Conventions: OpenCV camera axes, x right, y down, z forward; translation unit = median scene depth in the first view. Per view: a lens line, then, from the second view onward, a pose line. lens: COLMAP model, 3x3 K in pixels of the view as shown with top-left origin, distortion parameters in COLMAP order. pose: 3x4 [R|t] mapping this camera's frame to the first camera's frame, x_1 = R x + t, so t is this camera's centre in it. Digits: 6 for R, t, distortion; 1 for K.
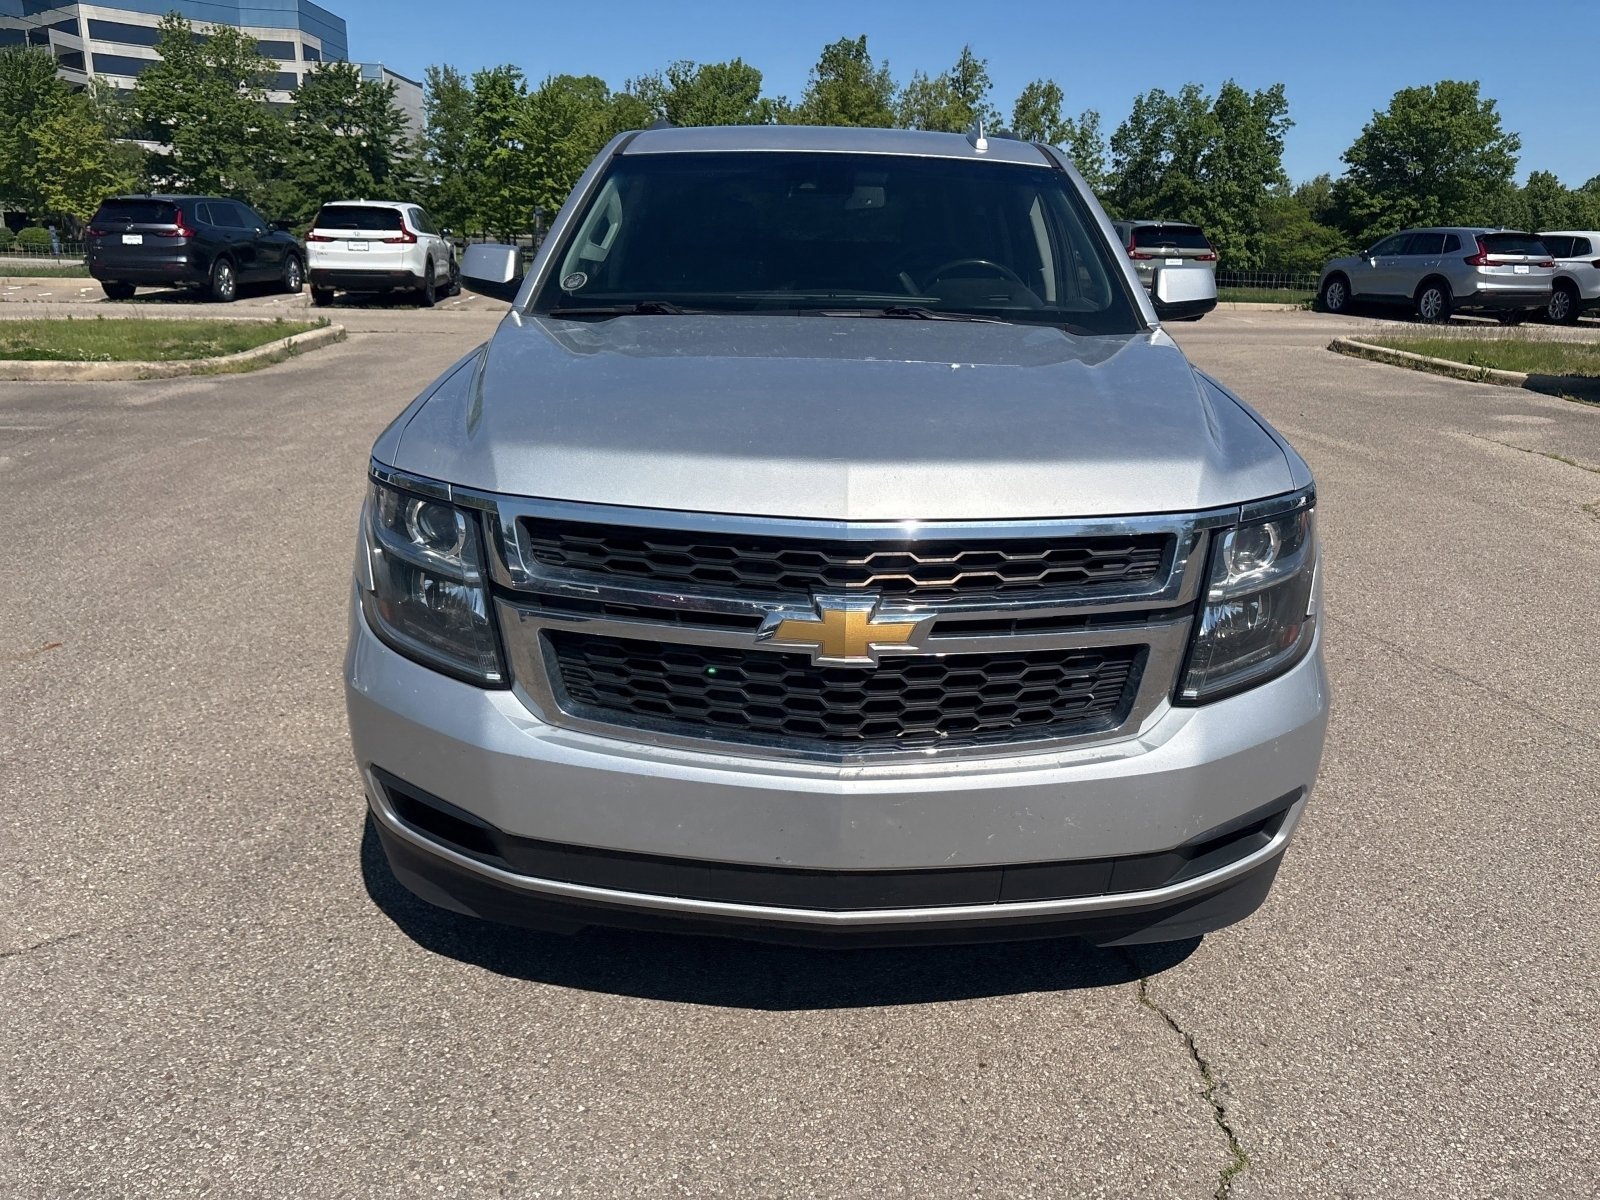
lens RADIAL K [[1237.8, 0, 797.5], [0, 1237.8, 567.6], [0, 0, 1]] dist [0.047893, -0.051420]
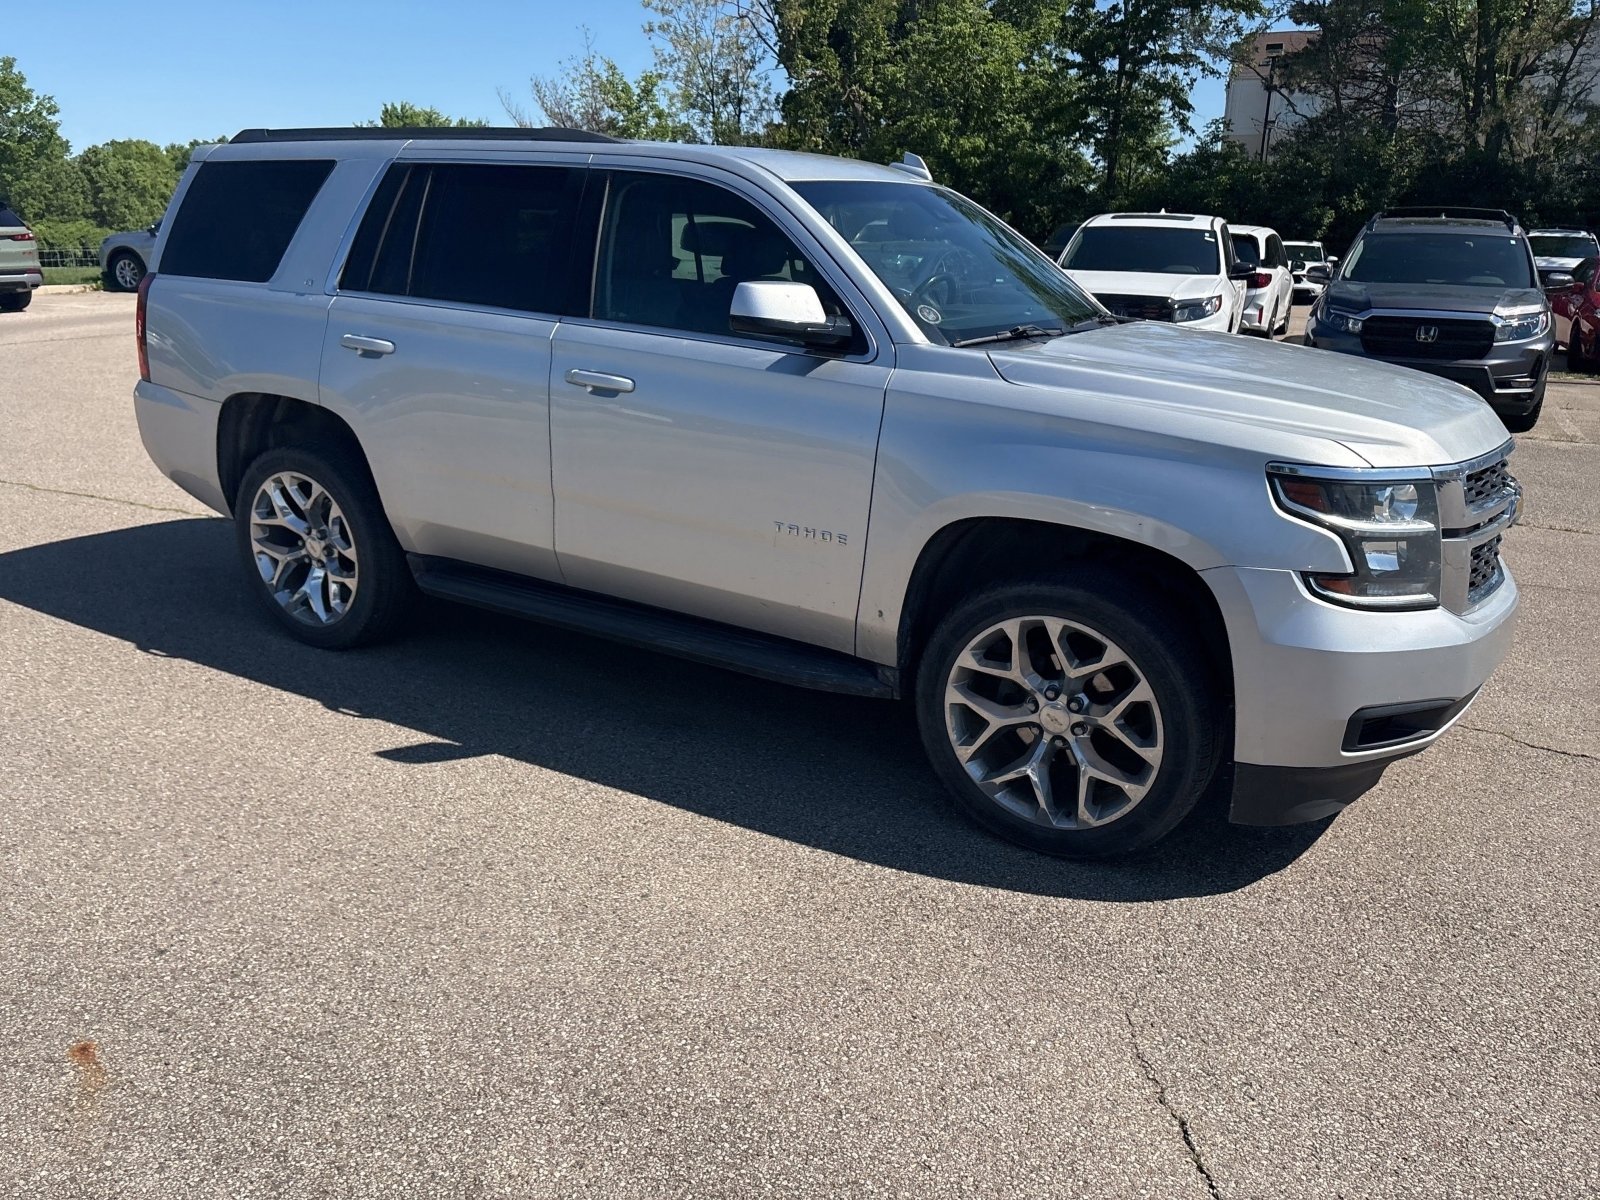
lens RADIAL K [[1242.8, 0, 802.5], [0, 1242.8, 598.2], [0, 0, 1]] dist [0.047755, -0.042303]
pose [[0.484872, -0.262490, 0.834265, -0.731188], [0.222197, 0.959571, 0.172776, -0.129052], [-0.845888, 0.101597, 0.523594, 0.366911]]
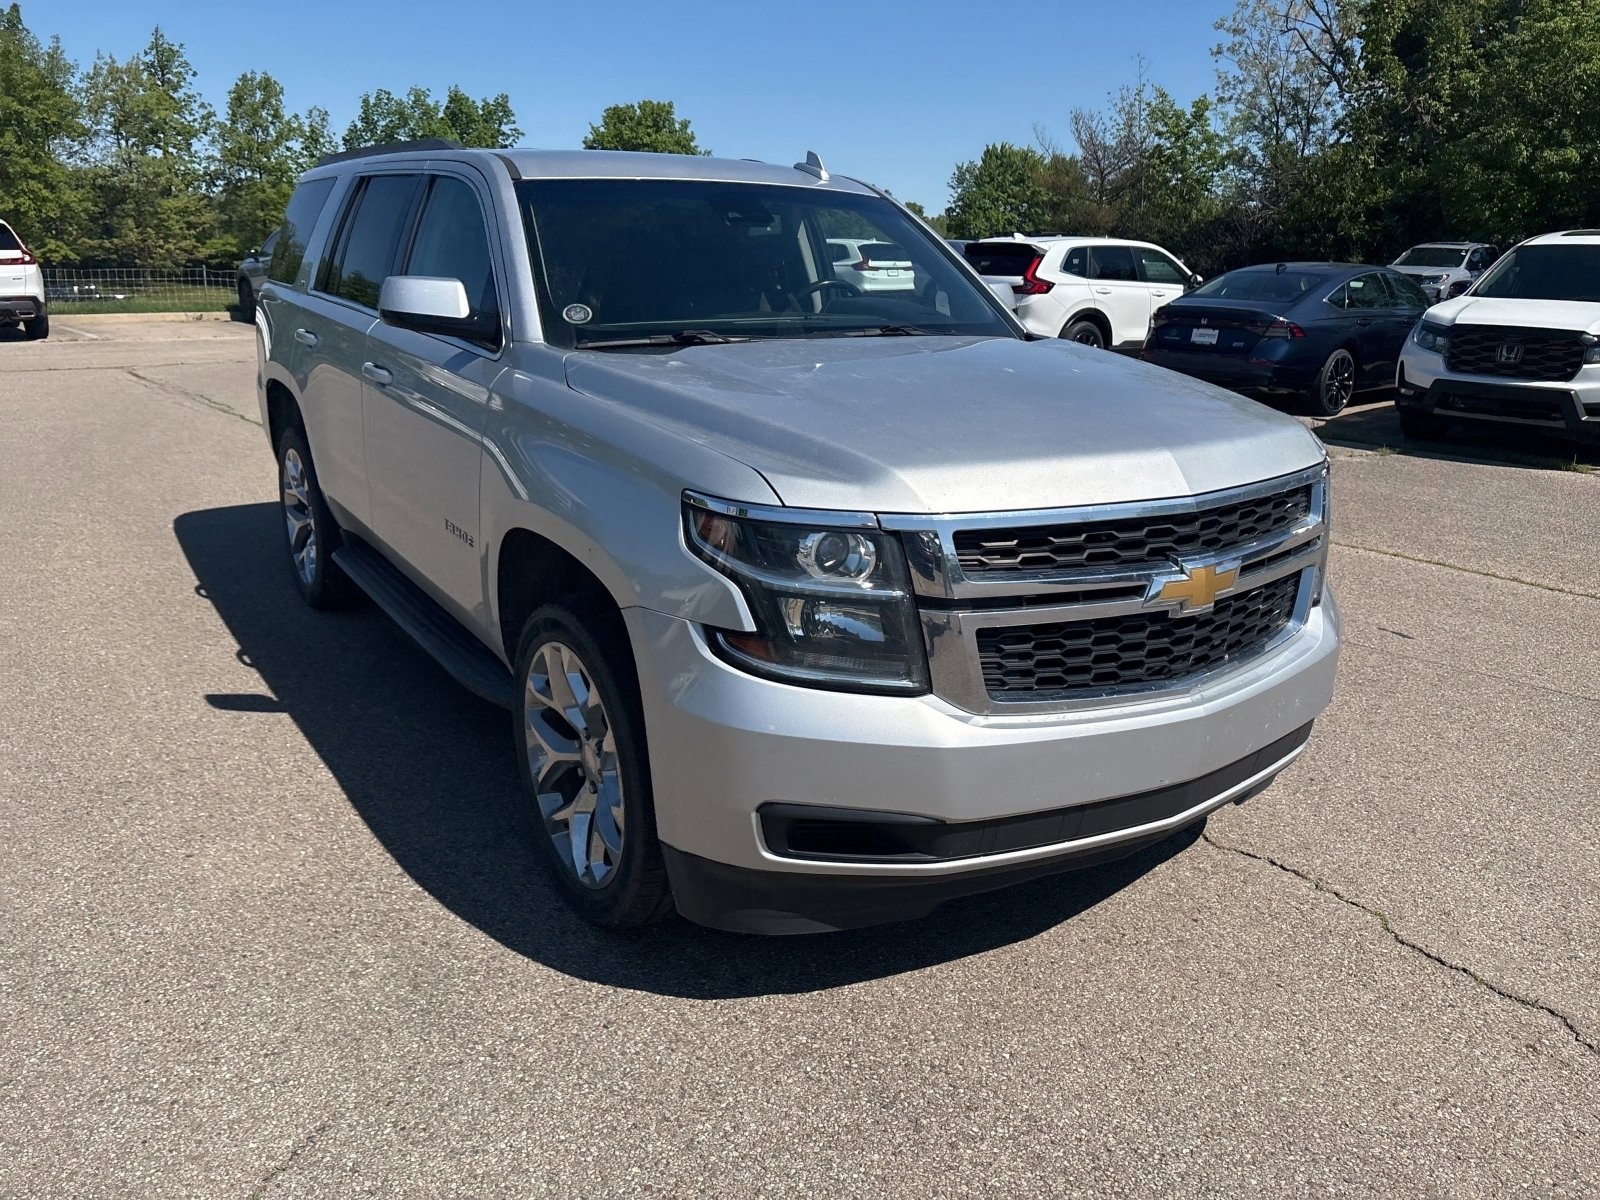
lens RADIAL K [[1224.0, 0, 801.6], [0, 1224.0, 605.1], [0, 0, 1]] dist [0.078159, -0.090573]
pose [[0.829164, -0.163661, 0.534511, -0.368386], [0.149272, 0.986285, 0.070430, -0.028579], [-0.538707, 0.021389, 0.842222, 0.070263]]
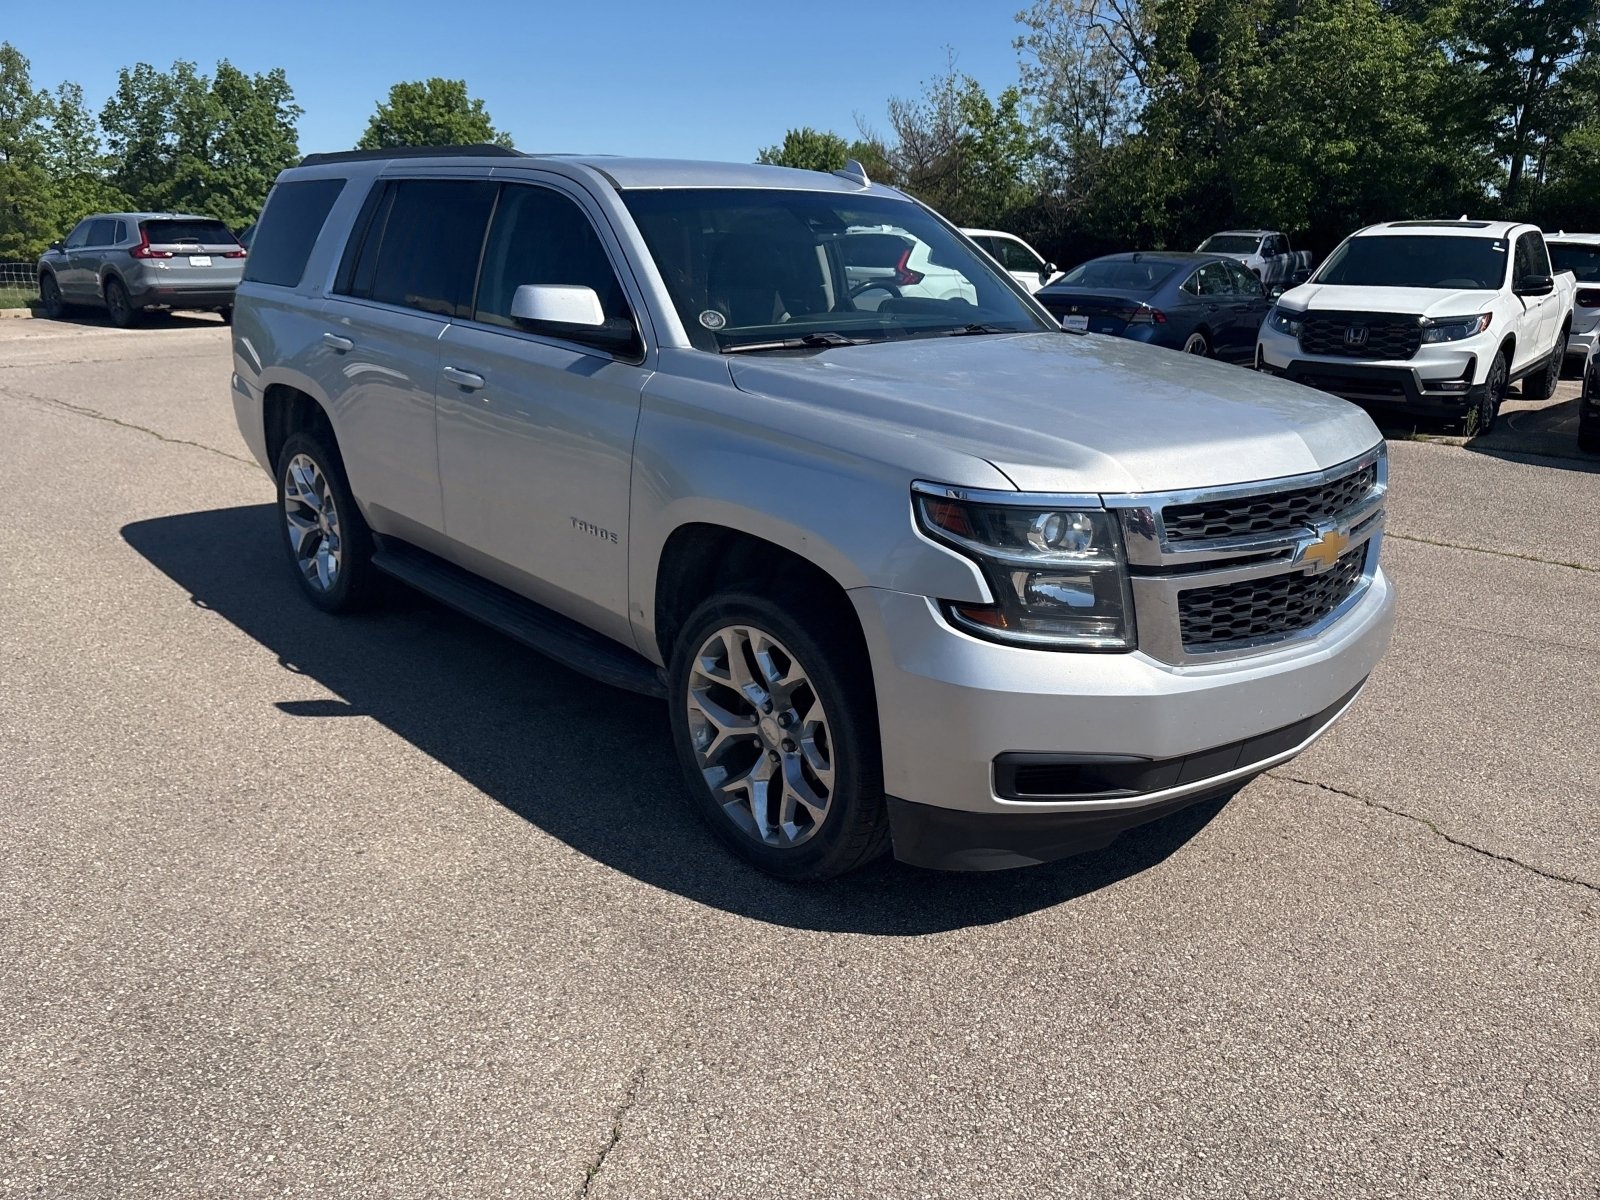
lens RADIAL K [[1230.0, 0, 803.5], [0, 1230.0, 618.3], [0, 0, 1]] dist [0.075203, -0.085270]
pose [[0.728947, -0.213613, 0.650389, -0.533312], [0.183174, 0.976289, 0.115352, -0.056709], [-0.659609, 0.035049, 0.750791, 0.123384]]
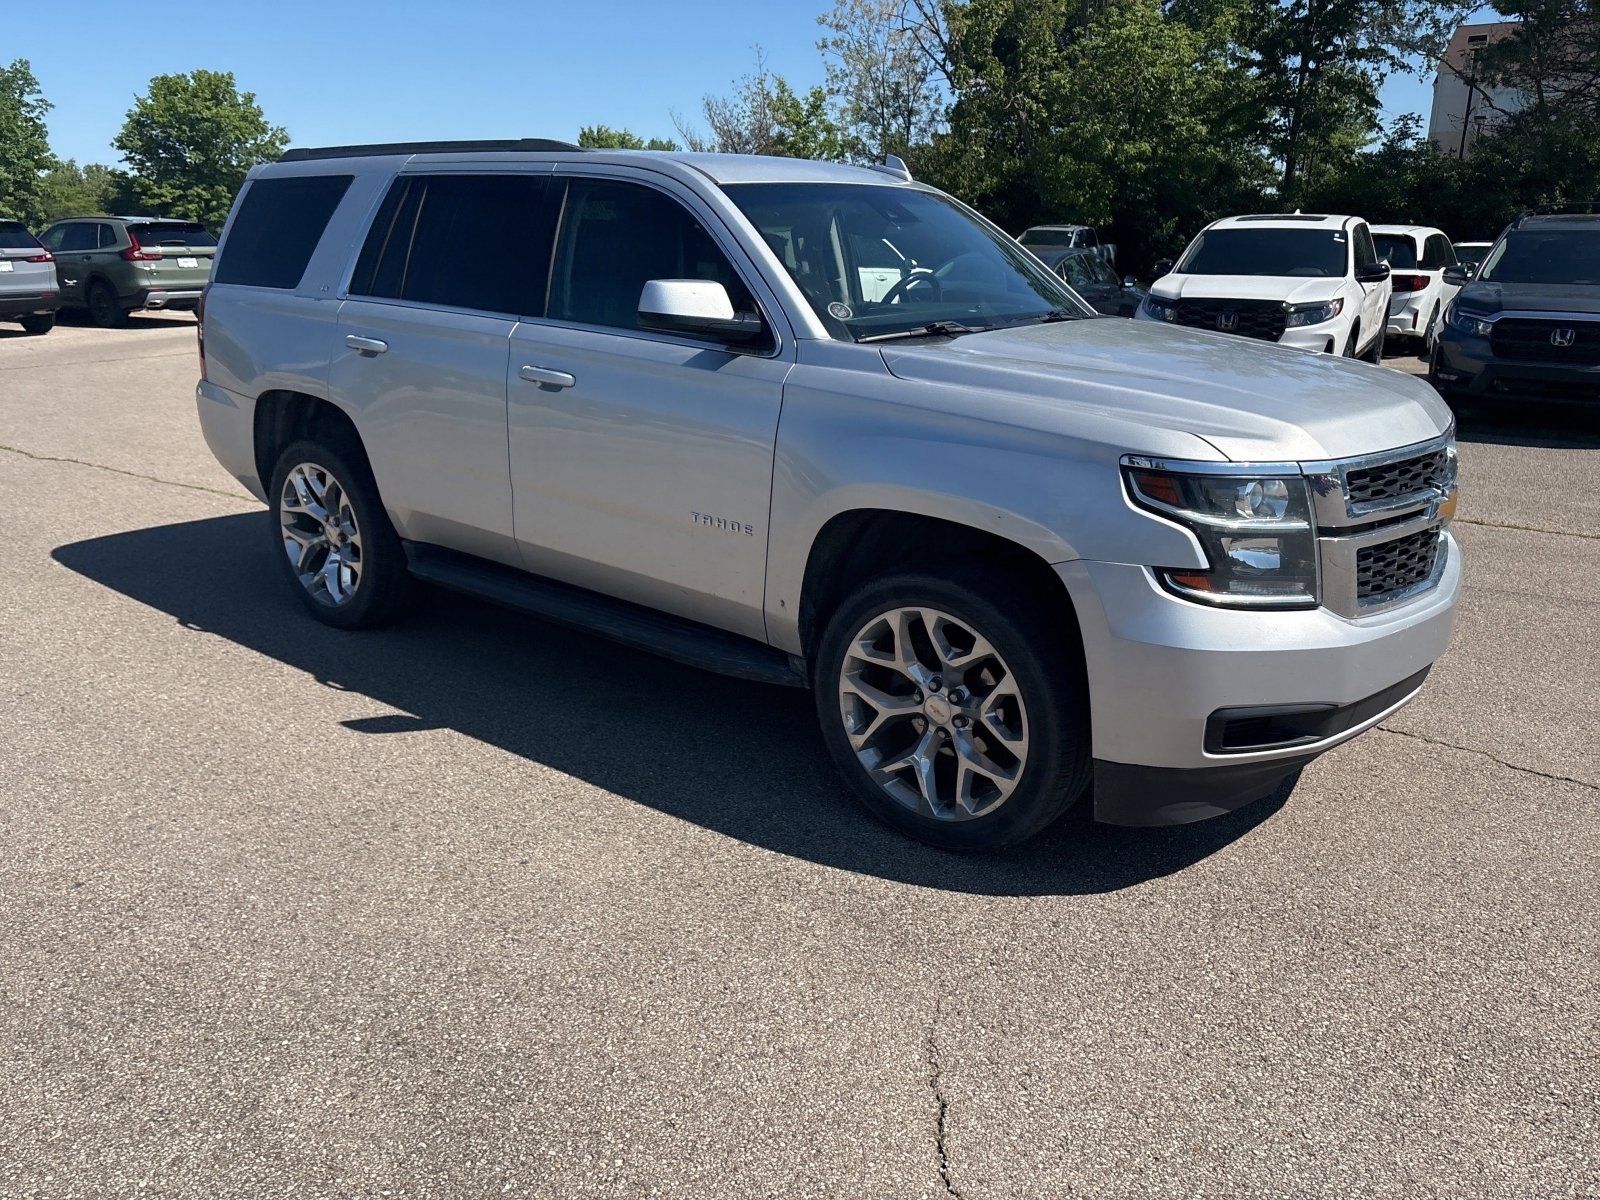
lens RADIAL K [[1237.4, 0, 807.7], [0, 1237.4, 598.0], [0, 0, 1]] dist [0.071146, -0.082451]
pose [[0.604859, -0.240959, 0.759002, -0.665694], [0.218187, 0.966795, 0.133051, -0.087402], [-0.765859, 0.085127, 0.637349, 0.238690]]
